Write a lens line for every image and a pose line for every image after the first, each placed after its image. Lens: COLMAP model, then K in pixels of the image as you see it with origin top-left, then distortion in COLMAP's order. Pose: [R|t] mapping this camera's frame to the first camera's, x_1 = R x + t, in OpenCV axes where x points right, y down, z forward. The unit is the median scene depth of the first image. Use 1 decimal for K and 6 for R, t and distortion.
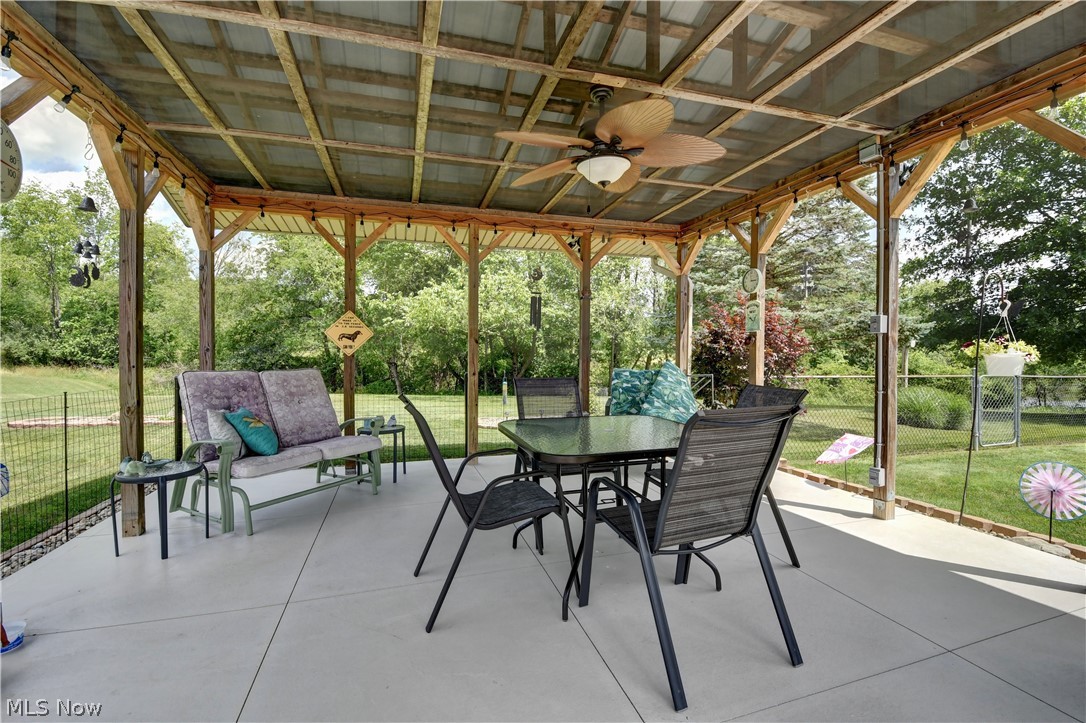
lens RADIAL K [[476.7, 0, 543.6], [0, 476.7, 358.9], [0, 0, 1]] dist [0.004848, -0.014790]
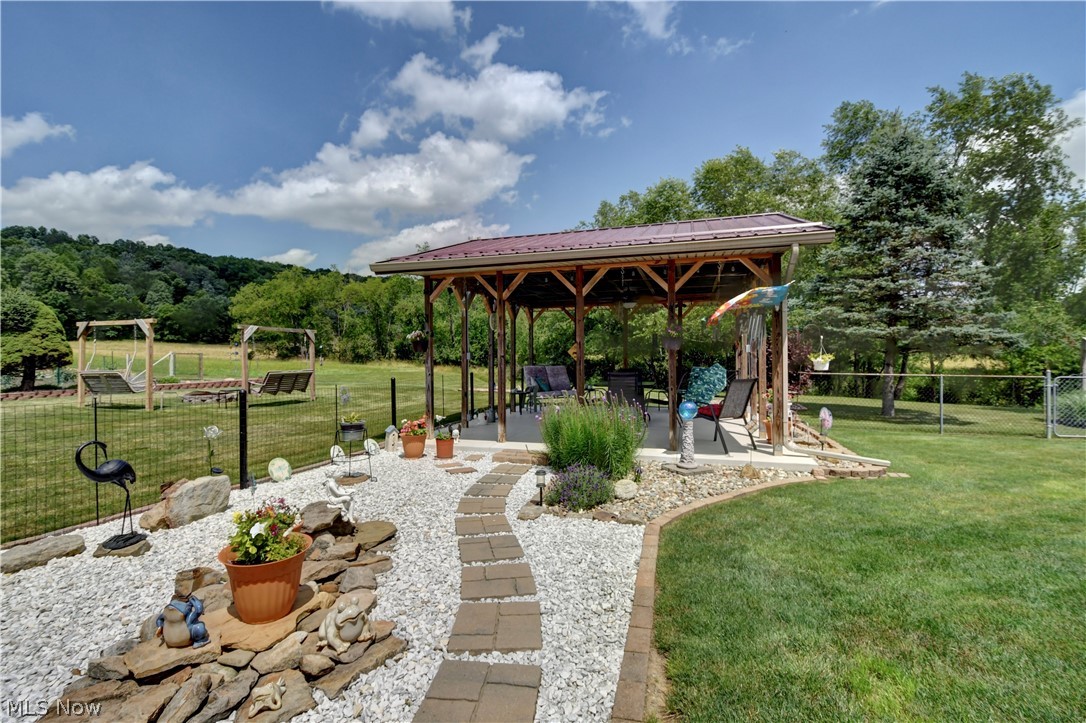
lens RADIAL K [[476.7, 0, 543.6], [0, 476.7, 358.9], [0, 0, 1]] dist [0.004848, -0.014790]
pose [[0.830092, -0.001494, -0.557625, 0.371312], [-0.000373, 0.999995, -0.003235, -0.003298], [0.557627, 0.002893, 0.830087, -0.519774]]
